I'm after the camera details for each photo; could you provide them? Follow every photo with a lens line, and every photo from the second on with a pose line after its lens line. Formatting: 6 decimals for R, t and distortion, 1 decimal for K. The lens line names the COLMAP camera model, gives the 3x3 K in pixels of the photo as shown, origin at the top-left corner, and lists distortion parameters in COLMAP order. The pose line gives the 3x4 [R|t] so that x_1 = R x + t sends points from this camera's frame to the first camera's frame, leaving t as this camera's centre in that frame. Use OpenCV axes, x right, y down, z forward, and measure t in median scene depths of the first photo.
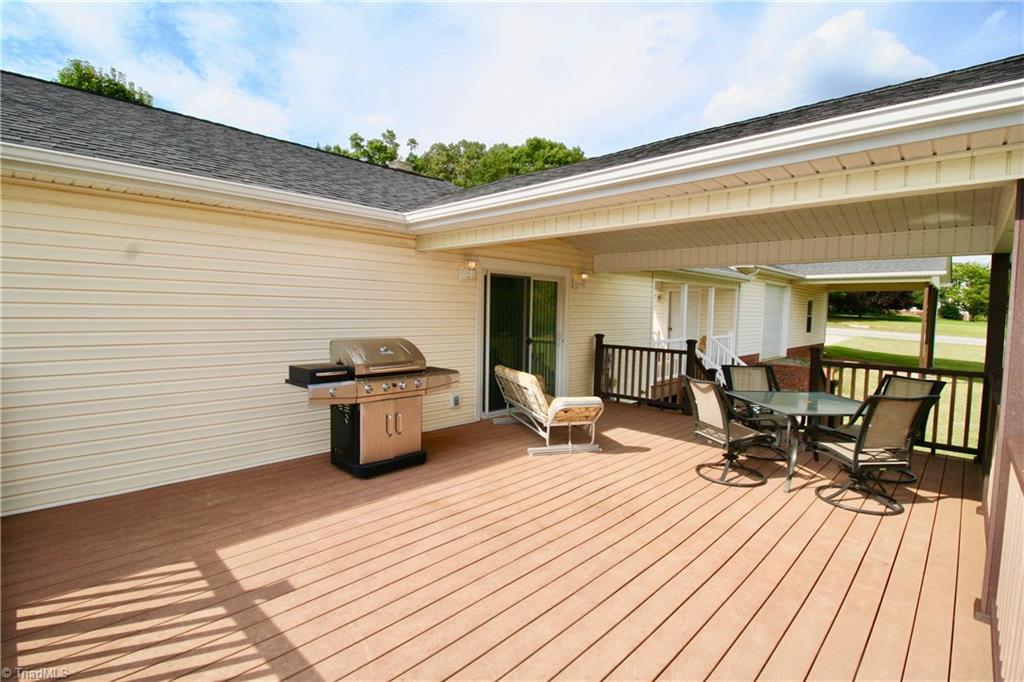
lens RADIAL K [[477.8, 0, 512.0], [0, 477.8, 341.0], [0, 0, 1]] dist [-0.001522, -0.000813]
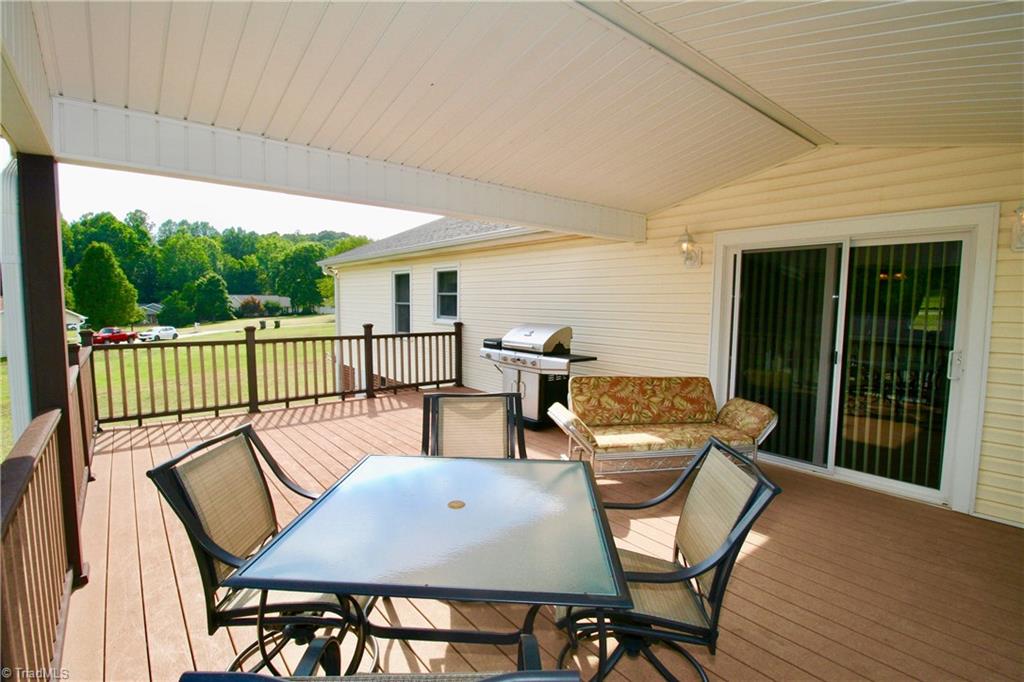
lens RADIAL K [[477.8, 0, 512.0], [0, 477.8, 341.0], [0, 0, 1]] dist [-0.001522, -0.000813]
pose [[-0.107414, 0.067116, -0.991946, 0.676150], [-0.073232, 0.994474, 0.075217, -0.035098], [0.991514, 0.080721, -0.101905, 0.713579]]
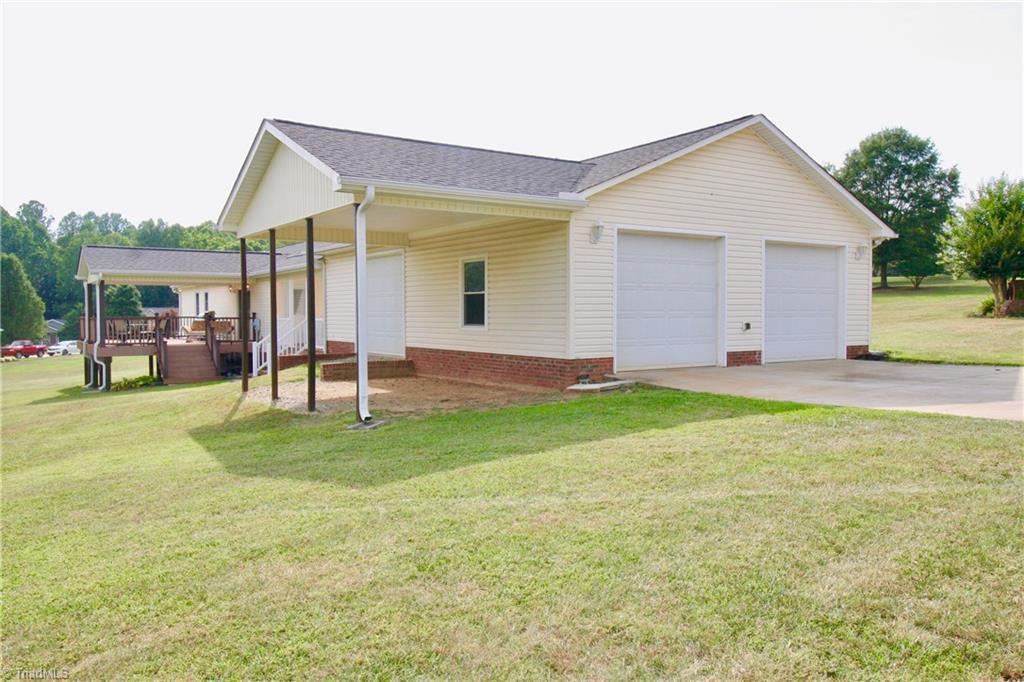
lens RADIAL K [[770.4, 0, 512.0], [0, 770.4, 341.0], [0, 0, 1]] dist [0.031139, 0.002720]
pose [[-0.204989, 0.022590, -0.978504, 4.202308], [-0.058293, 0.997677, 0.035244, -0.089955], [0.977027, 0.064264, -0.203196, 3.588440]]
